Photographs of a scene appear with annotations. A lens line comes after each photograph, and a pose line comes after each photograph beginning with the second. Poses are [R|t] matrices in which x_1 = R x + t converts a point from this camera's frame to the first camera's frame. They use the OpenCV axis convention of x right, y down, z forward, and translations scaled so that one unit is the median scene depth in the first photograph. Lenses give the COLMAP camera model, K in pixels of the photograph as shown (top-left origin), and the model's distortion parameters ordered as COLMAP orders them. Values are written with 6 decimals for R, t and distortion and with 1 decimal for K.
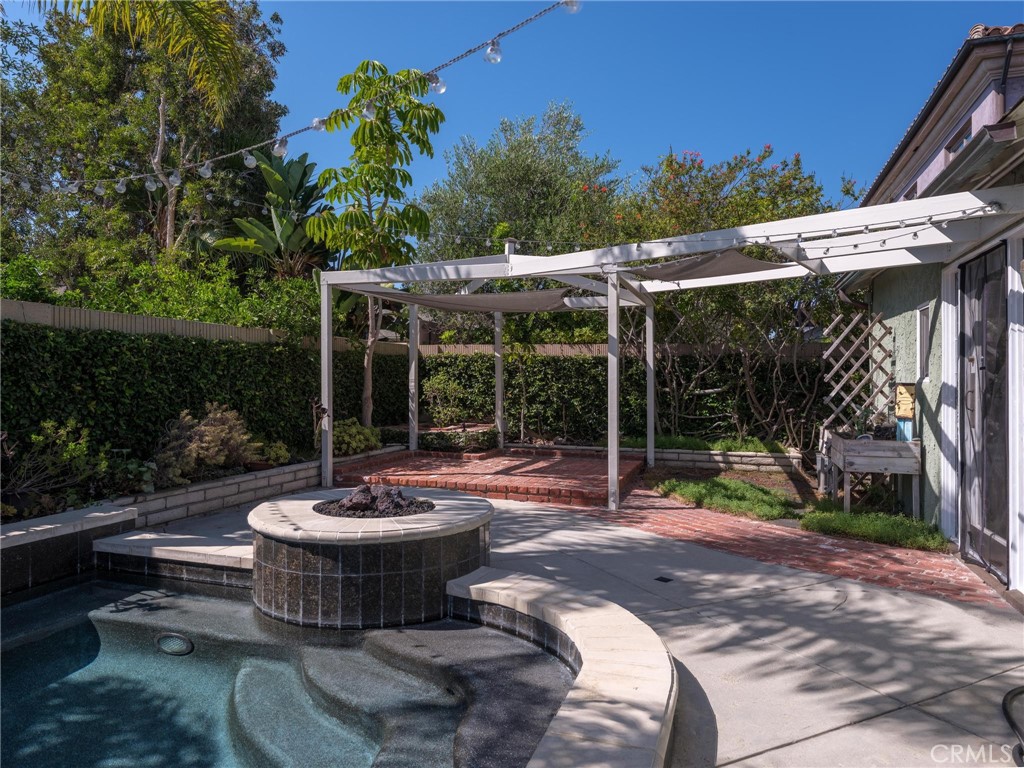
lens RADIAL K [[656.9, 0, 514.6], [0, 656.9, 383.8], [0, 0, 1]] dist [0.002692, 0.001242]
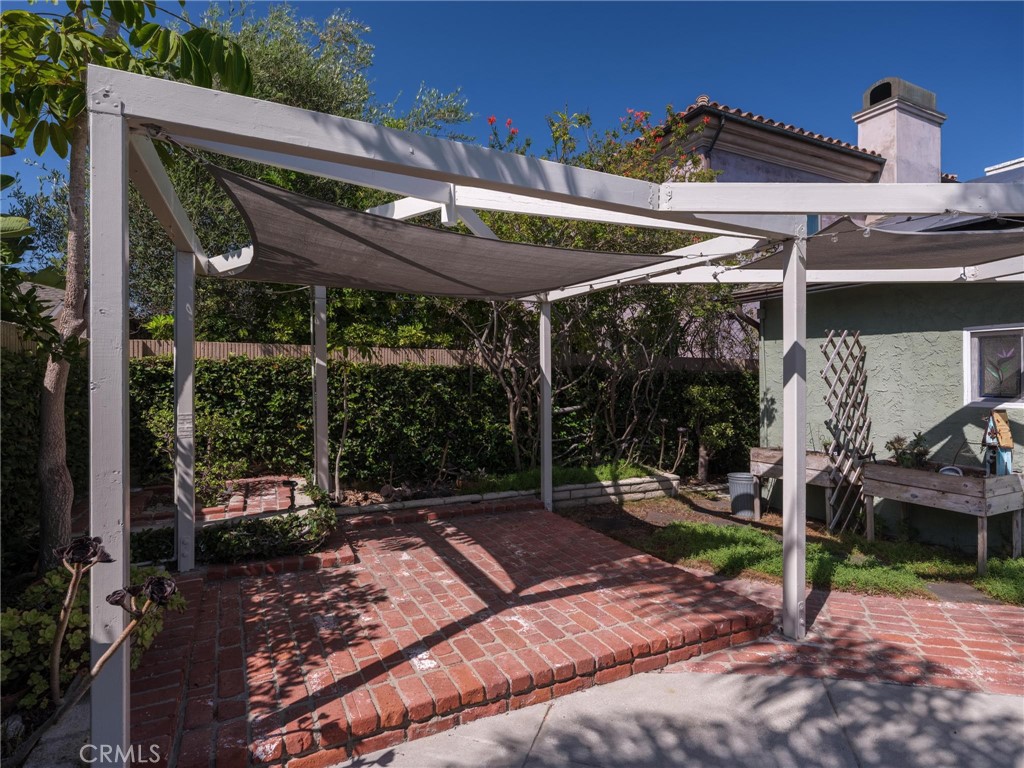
lens RADIAL K [[547.2, 0, 512.2], [0, 547.2, 373.0], [0, 0, 1]] dist [0.004185, 0.000767]
pose [[0.702057, -0.000379, 0.712120, -0.244399], [0.008247, 0.999937, -0.007599, -0.028957], [-0.712073, 0.011208, 0.702016, 0.517076]]
